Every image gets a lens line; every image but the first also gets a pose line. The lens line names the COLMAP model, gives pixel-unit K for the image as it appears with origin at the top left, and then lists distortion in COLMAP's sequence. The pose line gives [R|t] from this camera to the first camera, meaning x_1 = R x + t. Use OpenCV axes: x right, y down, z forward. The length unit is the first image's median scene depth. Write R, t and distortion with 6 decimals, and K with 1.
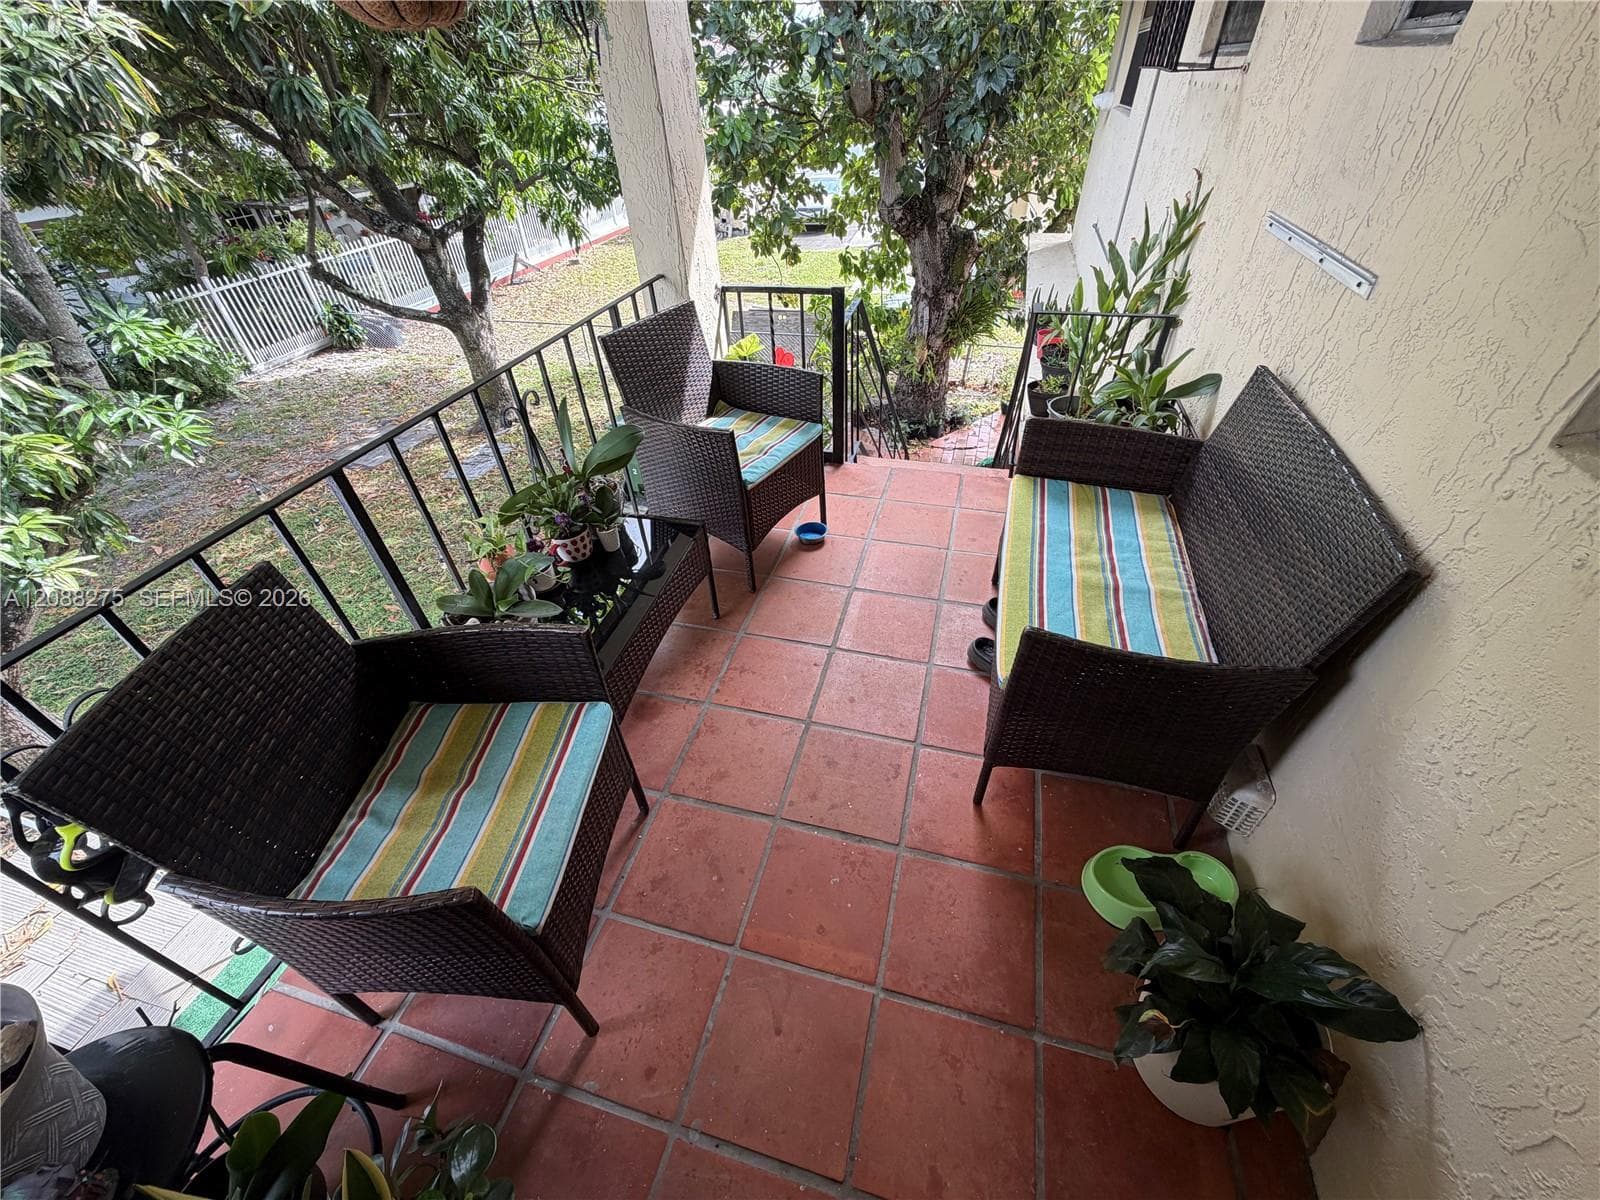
lens RADIAL K [[635.4, 0, 794.9], [0, 635.4, 602.8], [0, 0, 1]] dist [0.003523, -0.001746]
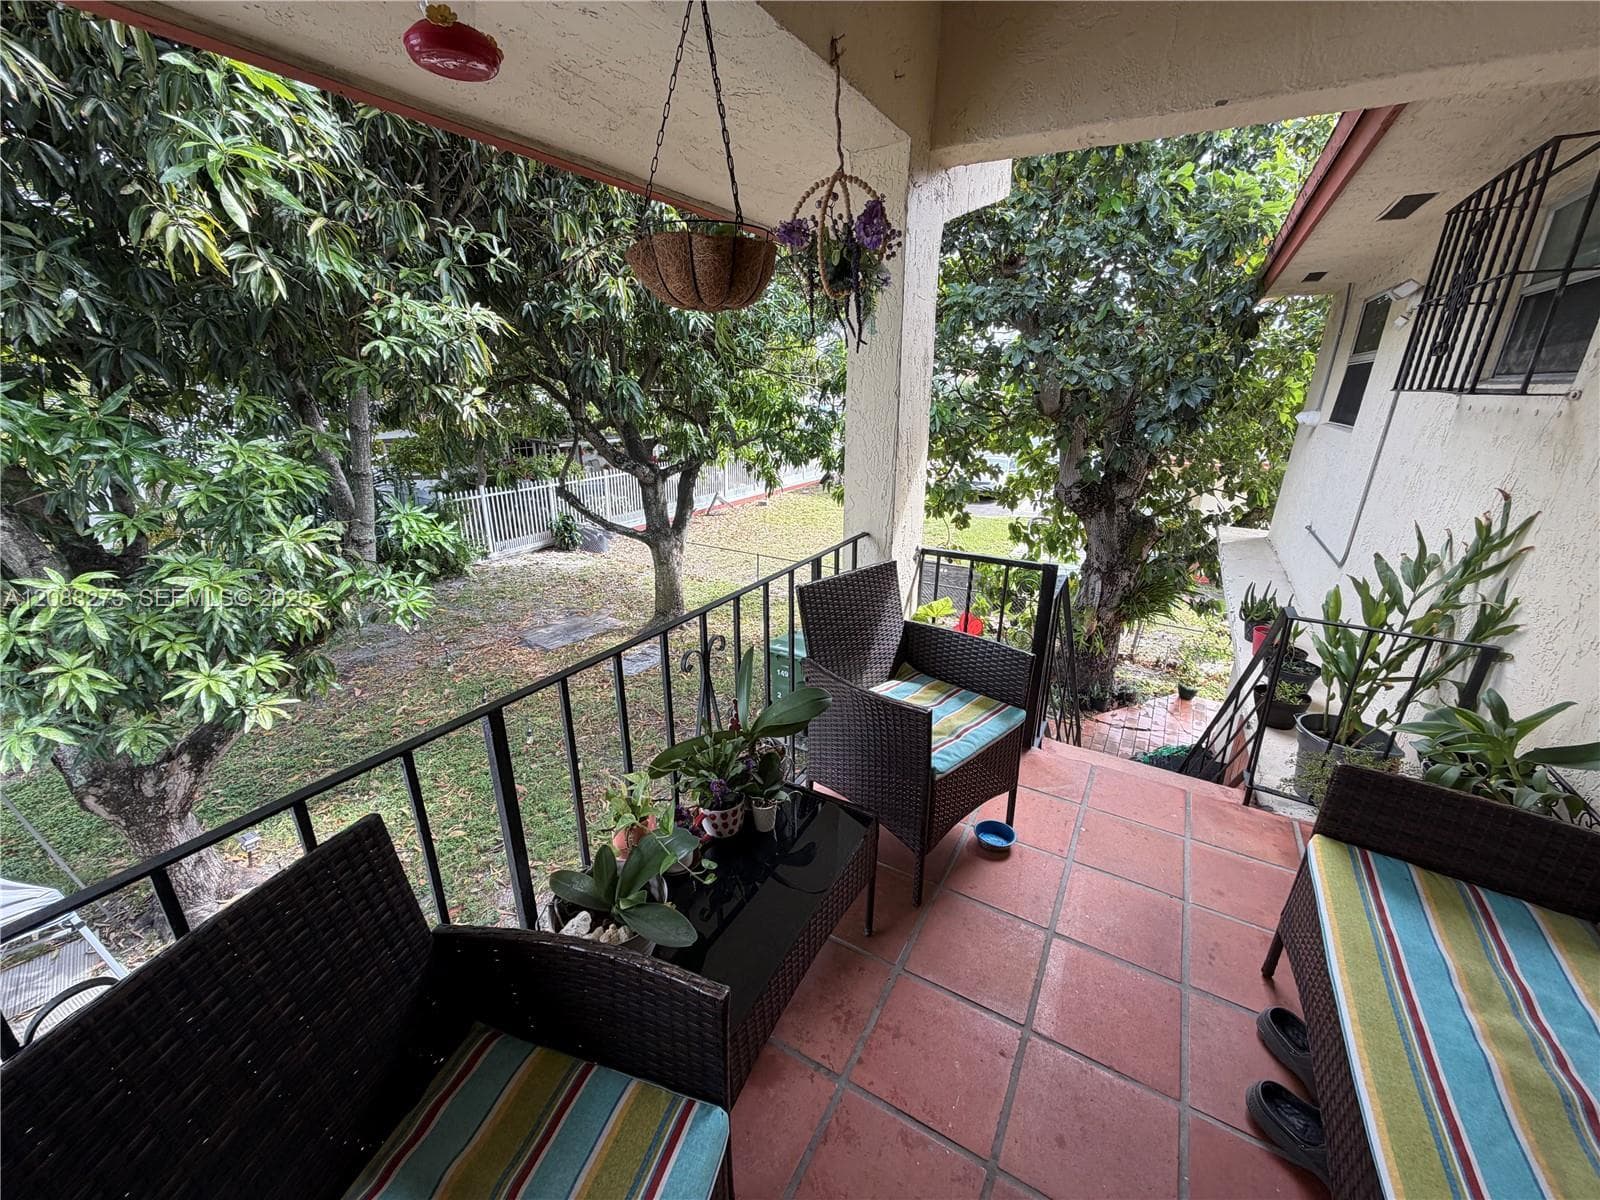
lens RADIAL K [[635.4, 0, 795.7], [0, 635.4, 604.8], [0, 0, 1]] dist [0.003523, -0.001746]
pose [[0.966066, 0.133820, -0.220928, -0.029717], [-0.201501, 0.925576, -0.320478, -0.027128], [0.161599, 0.354120, 0.921132, 0.042029]]
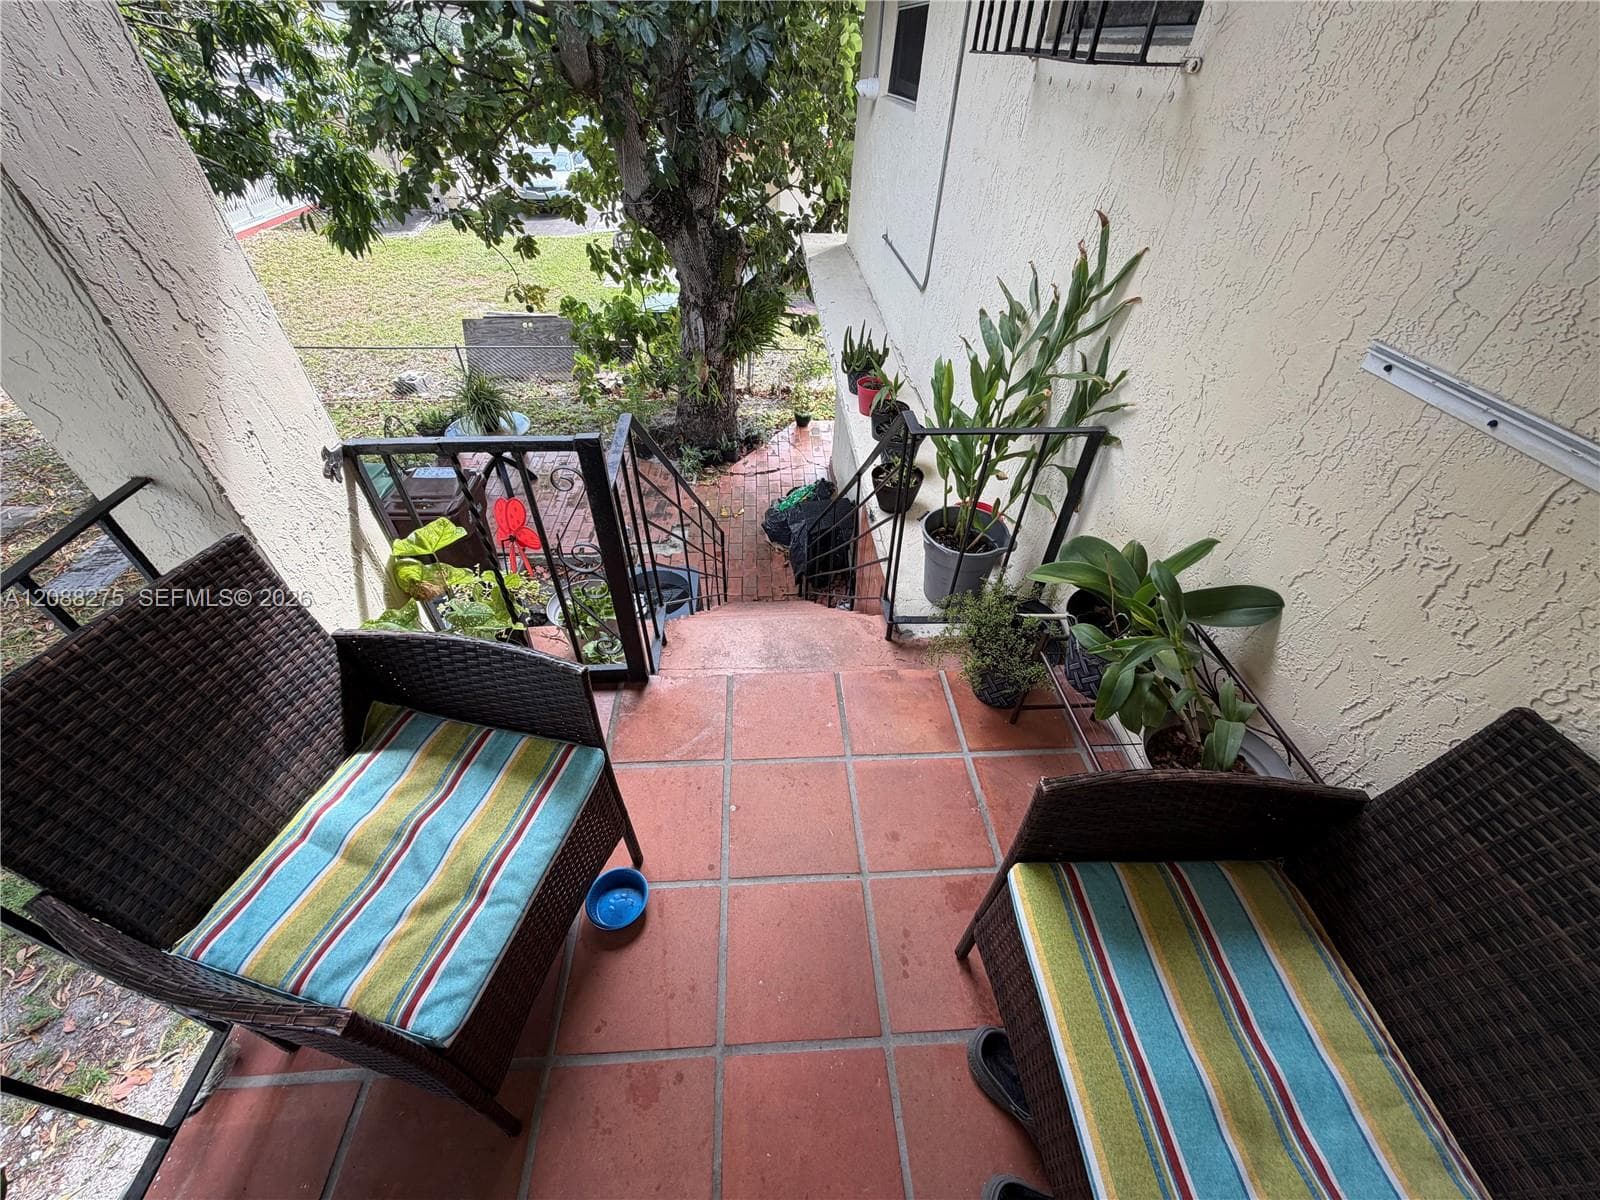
lens RADIAL K [[635.4, 0, 794.0], [0, 635.4, 603.0], [0, 0, 1]] dist [0.003523, -0.001746]
pose [[0.943687, -0.170057, 0.283787, 0.021179], [0.161516, 0.985424, 0.053415, -0.136476], [-0.288734, -0.004571, 0.957398, 0.167394]]
